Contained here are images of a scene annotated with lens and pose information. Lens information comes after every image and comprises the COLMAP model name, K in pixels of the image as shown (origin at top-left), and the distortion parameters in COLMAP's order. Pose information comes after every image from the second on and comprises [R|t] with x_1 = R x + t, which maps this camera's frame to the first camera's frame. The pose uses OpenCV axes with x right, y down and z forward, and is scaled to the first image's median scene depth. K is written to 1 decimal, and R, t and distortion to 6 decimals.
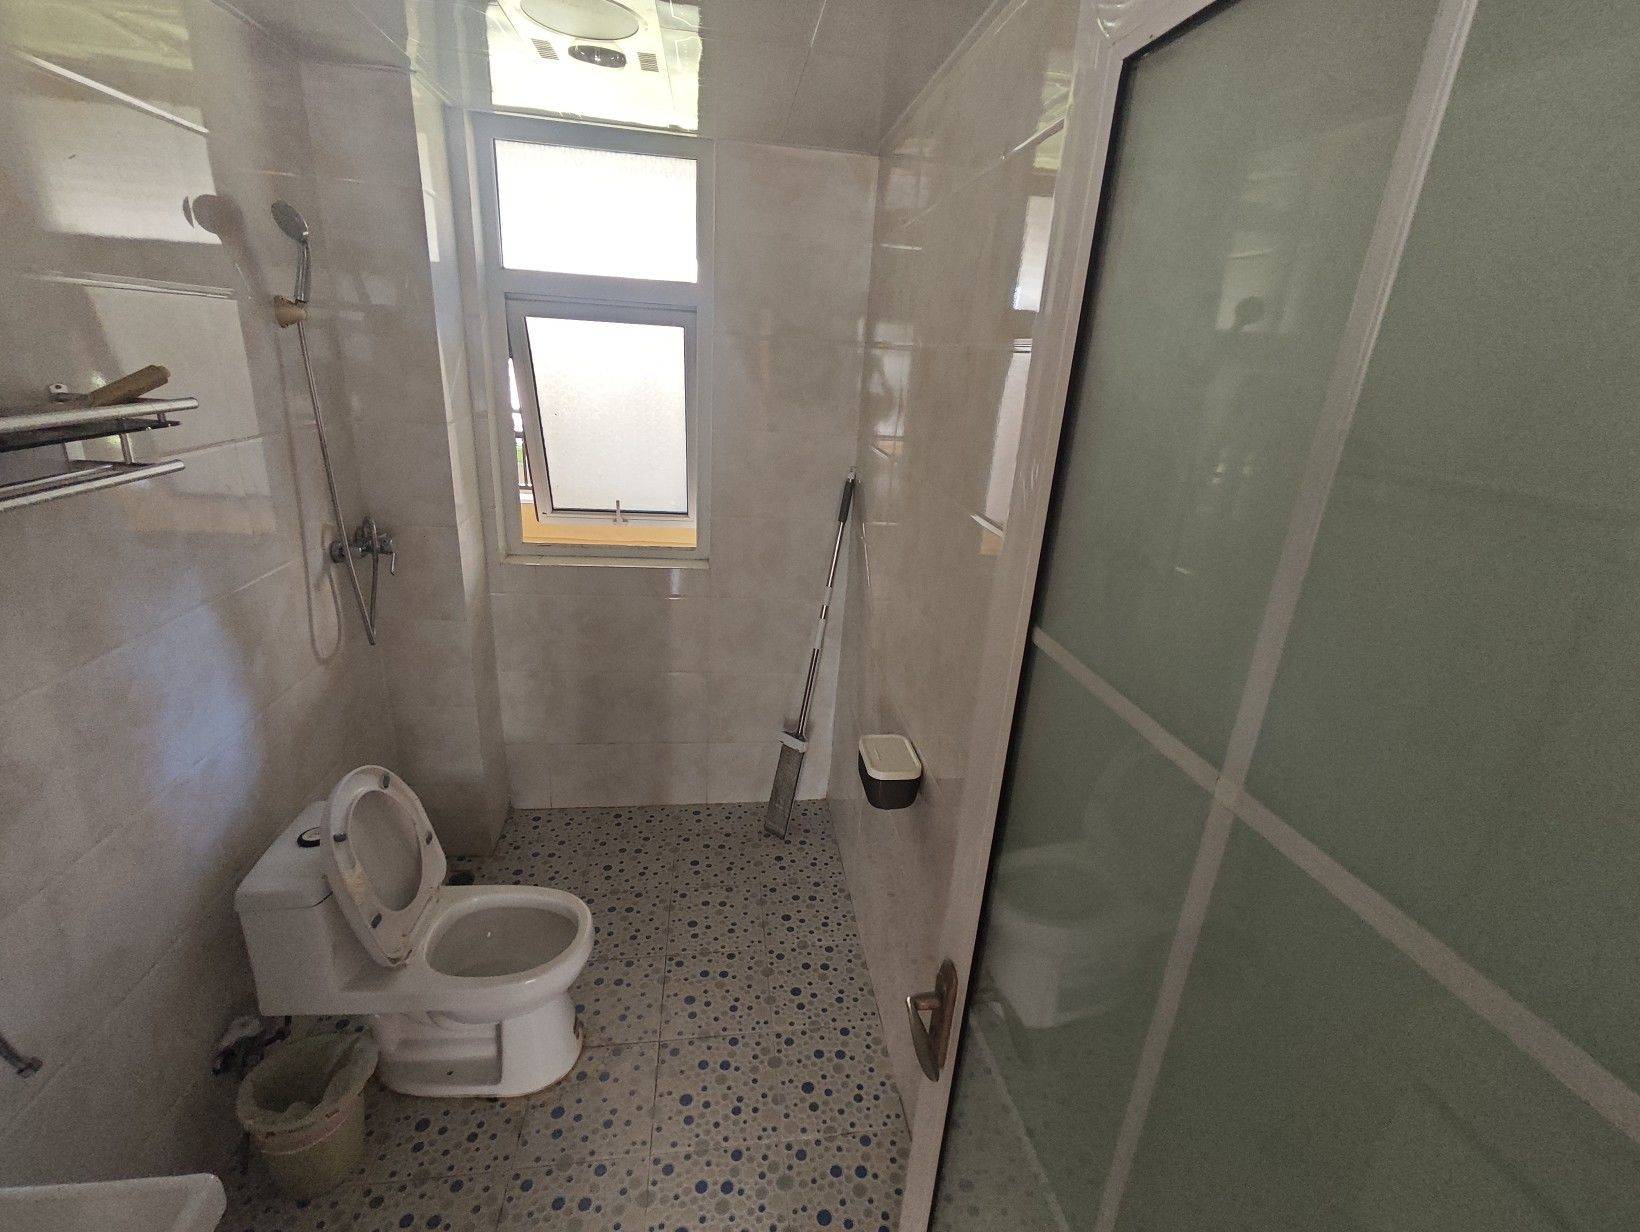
lens RADIAL K [[744.6, 0, 823.4], [0, 744.6, 621.5], [0, 0, 1]] dist [-0.002784, 0.002372]
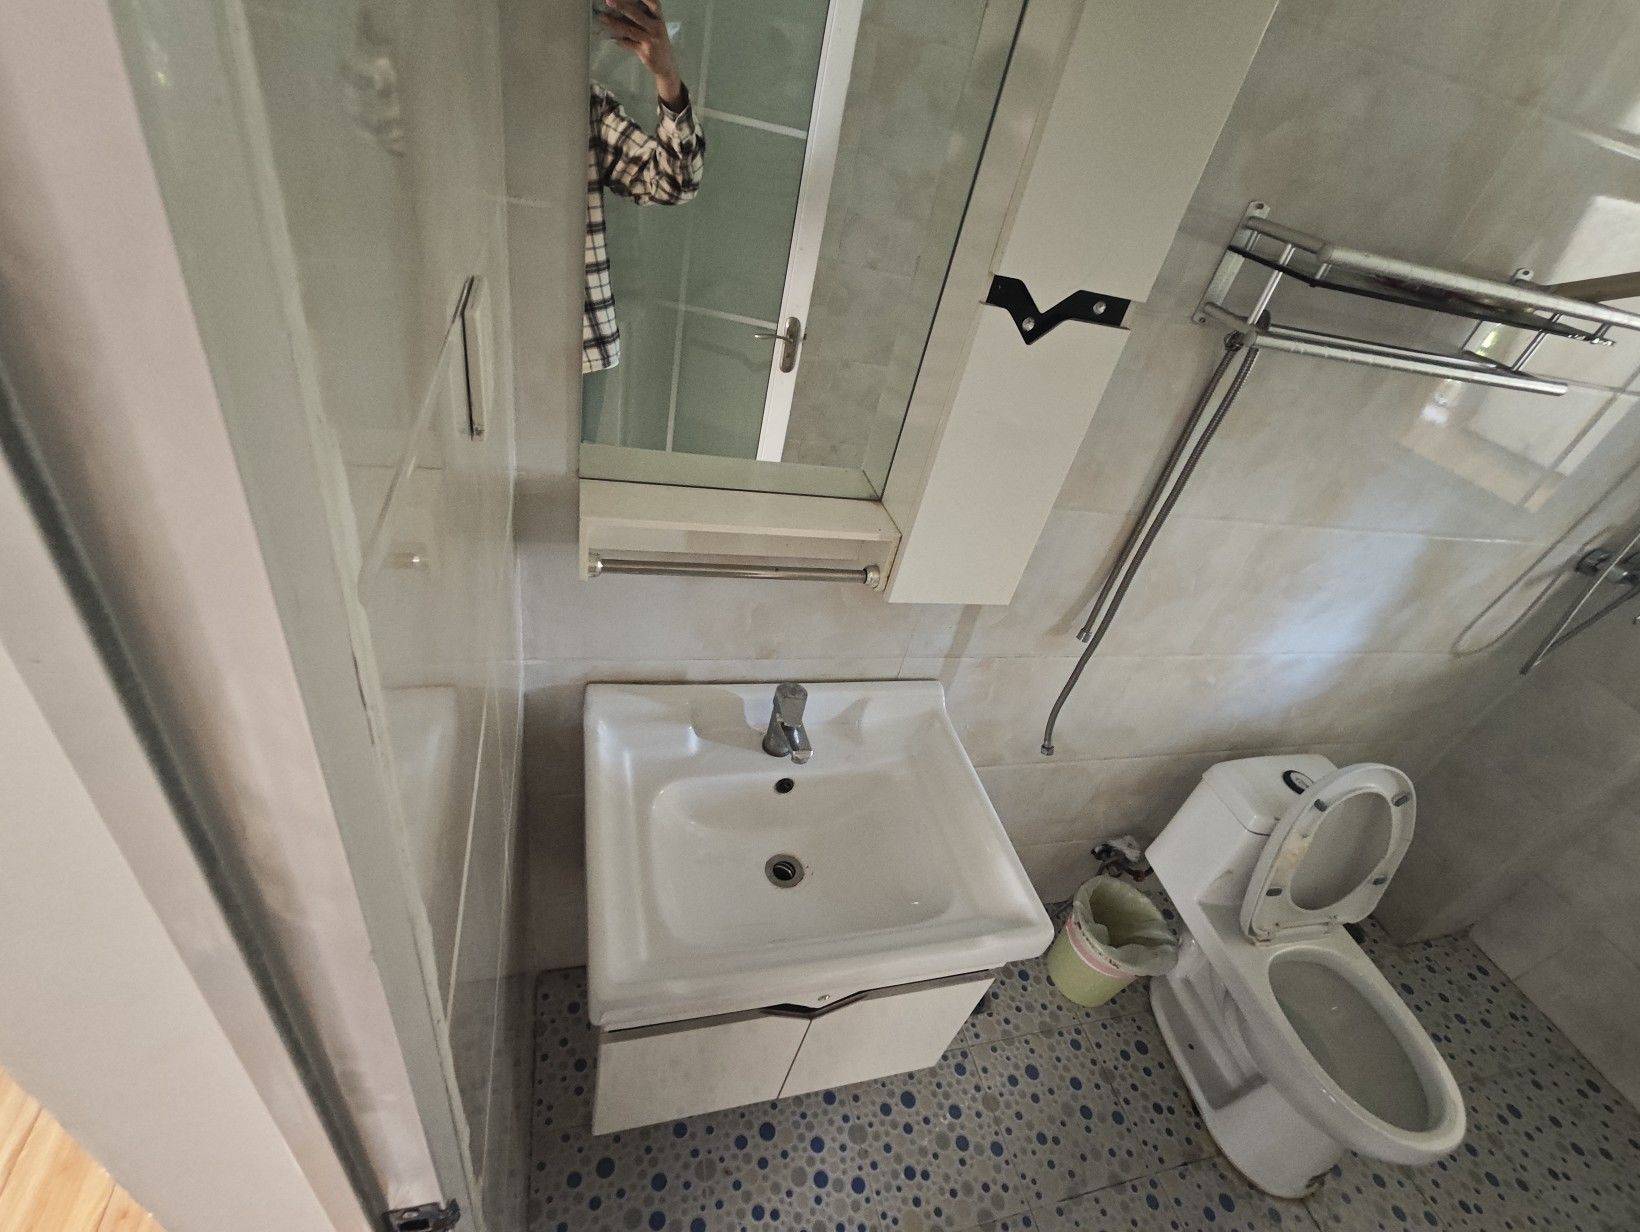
lens RADIAL K [[744.6, 0, 829.3], [0, 744.6, 615.5], [0, 0, 1]] dist [-0.002784, 0.002372]
pose [[0.131239, 0.554294, -0.821909, -0.089007], [-0.514278, 0.746861, 0.421564, 0.034115], [0.847522, 0.367364, 0.383079, 0.043084]]
